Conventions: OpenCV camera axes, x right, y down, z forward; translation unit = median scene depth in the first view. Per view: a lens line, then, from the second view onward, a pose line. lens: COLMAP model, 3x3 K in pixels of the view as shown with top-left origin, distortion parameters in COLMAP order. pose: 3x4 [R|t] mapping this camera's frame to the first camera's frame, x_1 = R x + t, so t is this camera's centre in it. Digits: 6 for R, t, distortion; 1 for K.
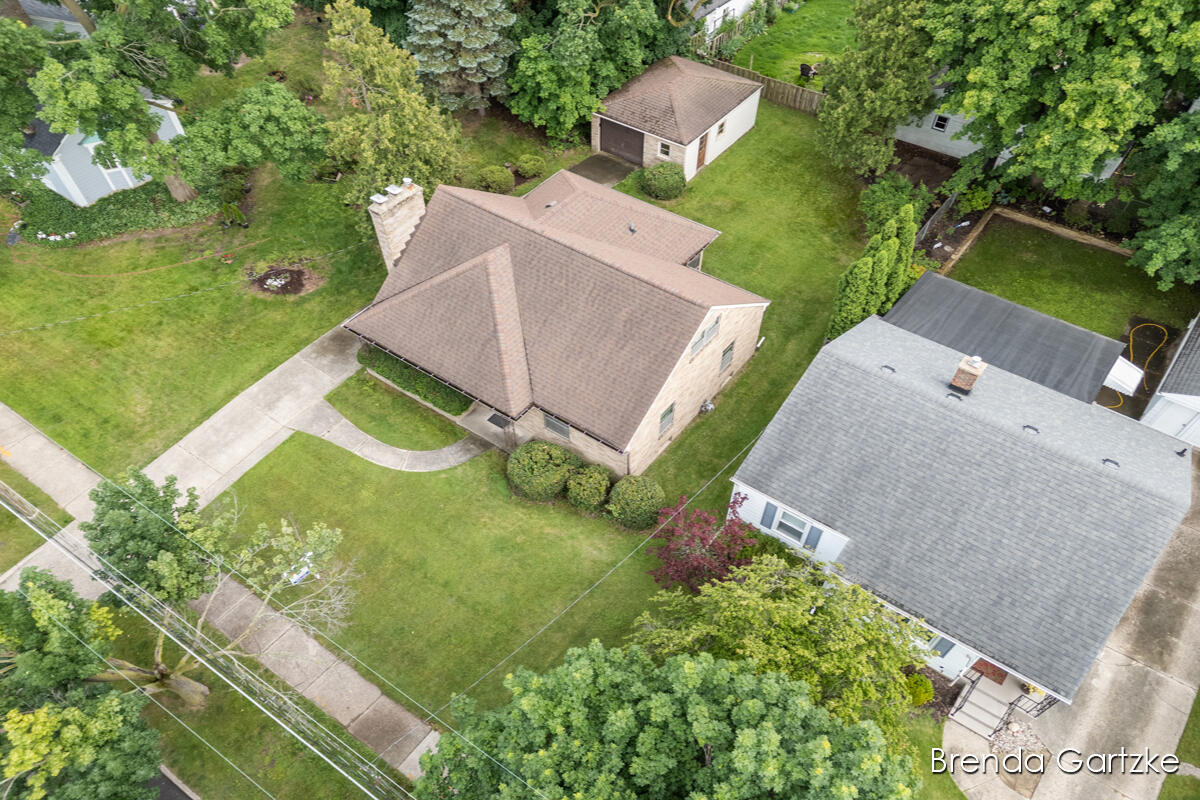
lens RADIAL K [[881.6, 0, 609.4], [0, 881.6, 426.0], [0, 0, 1]] dist [0.037449, -0.003460]
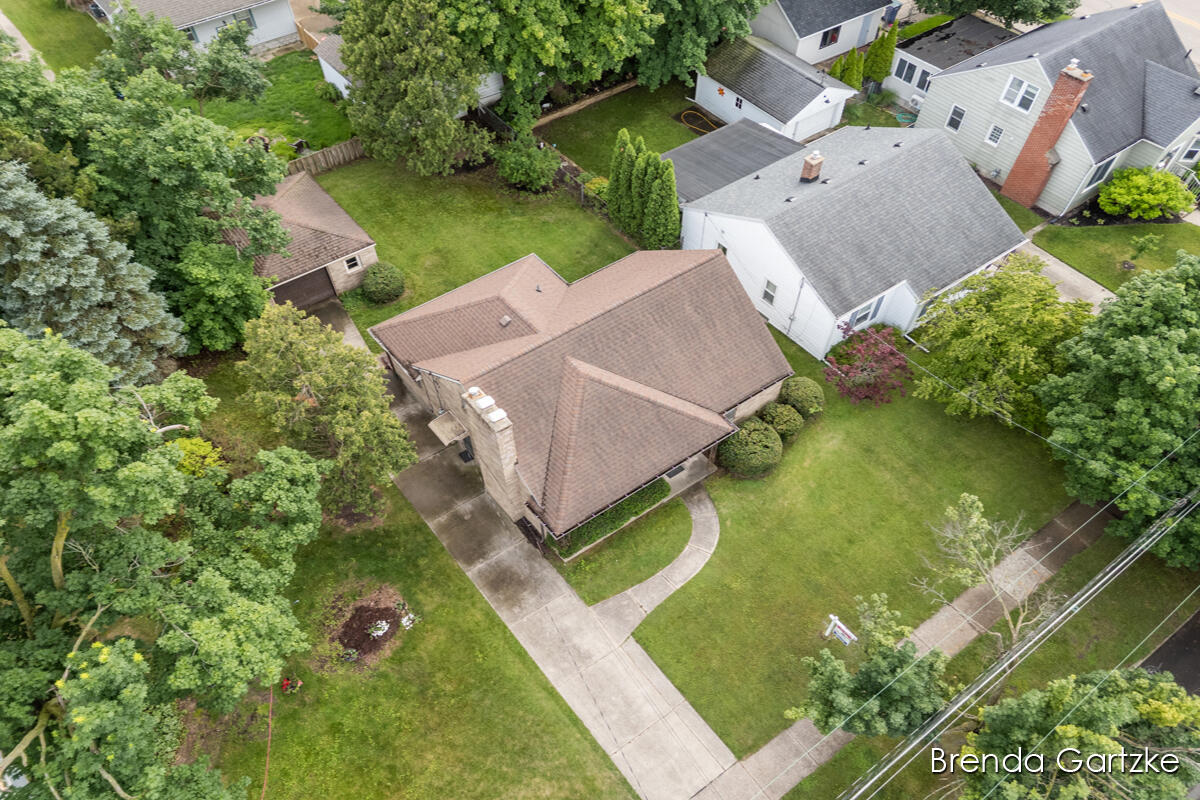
lens RADIAL K [[875.4, 0, 575.7], [0, 875.4, 401.8], [0, 0, 1]] dist [0.041213, -0.000948]
pose [[0.348310, -0.721532, 0.598391, -0.694674], [0.717716, 0.615902, 0.324881, -0.456694], [-0.602962, 0.316316, 0.732380, 0.243863]]
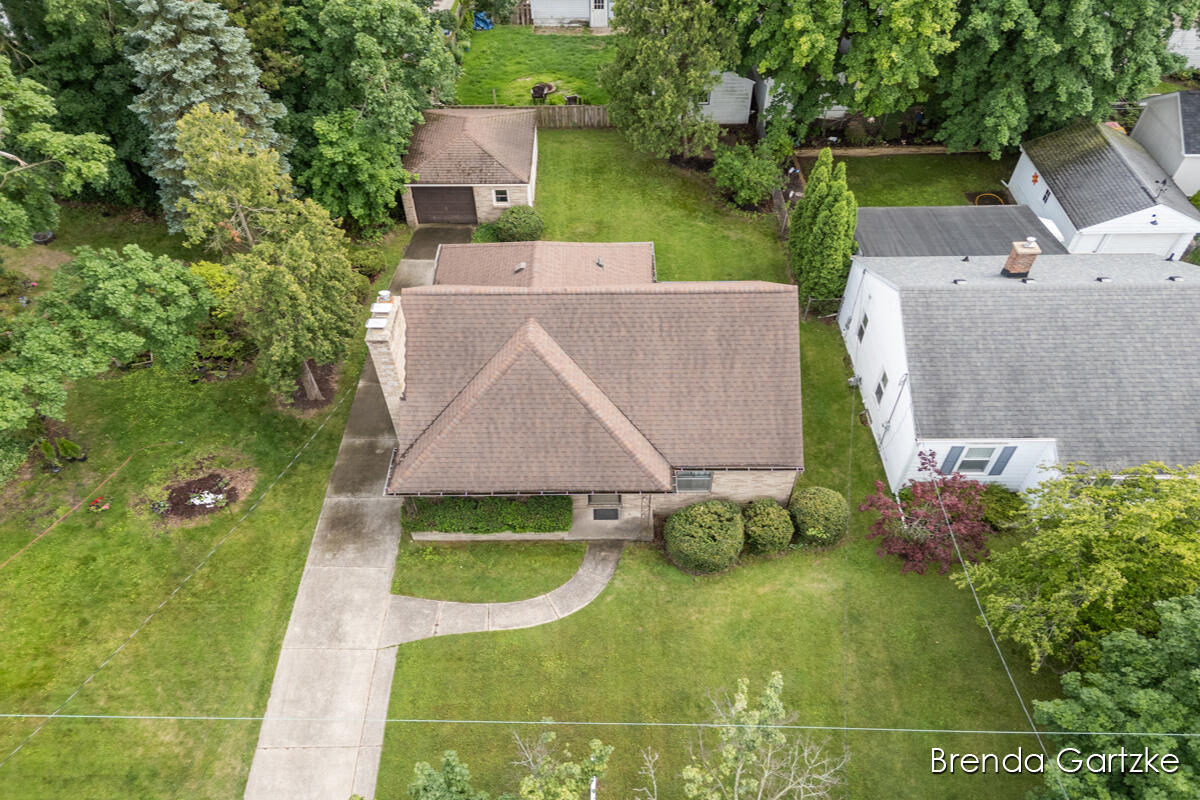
lens RADIAL K [[881.6, 0, 609.4], [0, 881.6, 426.0], [0, 0, 1]] dist [0.037449, -0.003460]
pose [[0.821312, -0.408951, 0.397751, -0.392965], [0.434734, 0.900130, 0.027799, -0.096373], [-0.369396, 0.150084, 0.917072, 0.200006]]
